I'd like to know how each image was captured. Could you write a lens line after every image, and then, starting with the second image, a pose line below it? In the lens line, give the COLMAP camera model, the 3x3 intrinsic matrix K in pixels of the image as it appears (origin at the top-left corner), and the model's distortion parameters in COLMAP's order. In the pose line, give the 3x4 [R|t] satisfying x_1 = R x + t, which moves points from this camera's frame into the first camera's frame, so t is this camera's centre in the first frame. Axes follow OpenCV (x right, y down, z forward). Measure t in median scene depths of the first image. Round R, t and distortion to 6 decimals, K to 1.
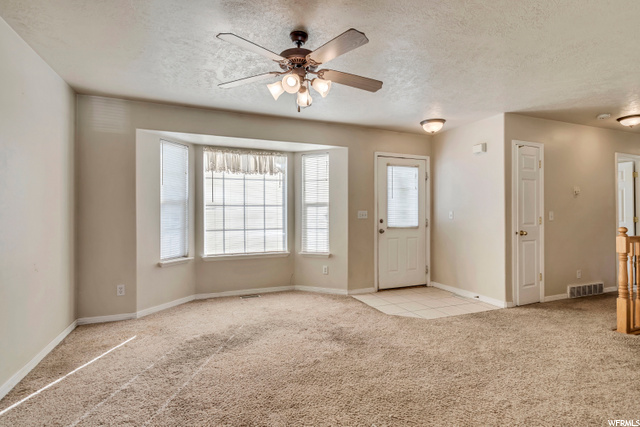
lens RADIAL K [[301.0, 0, 326.7], [0, 301.0, 212.8], [0, 0, 1]] dist [0.000130, 0.000105]
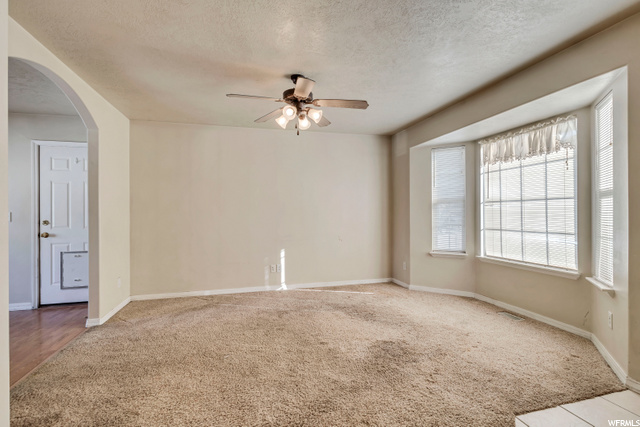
lens RADIAL K [[301.0, 0, 326.7], [0, 301.0, 212.8], [0, 0, 1]] dist [0.000130, 0.000105]
pose [[-0.087541, 0.001998, -0.996159, 0.565587], [0.009017, 0.999959, 0.001213, 0.002802], [0.996120, -0.008876, -0.087555, 0.580618]]
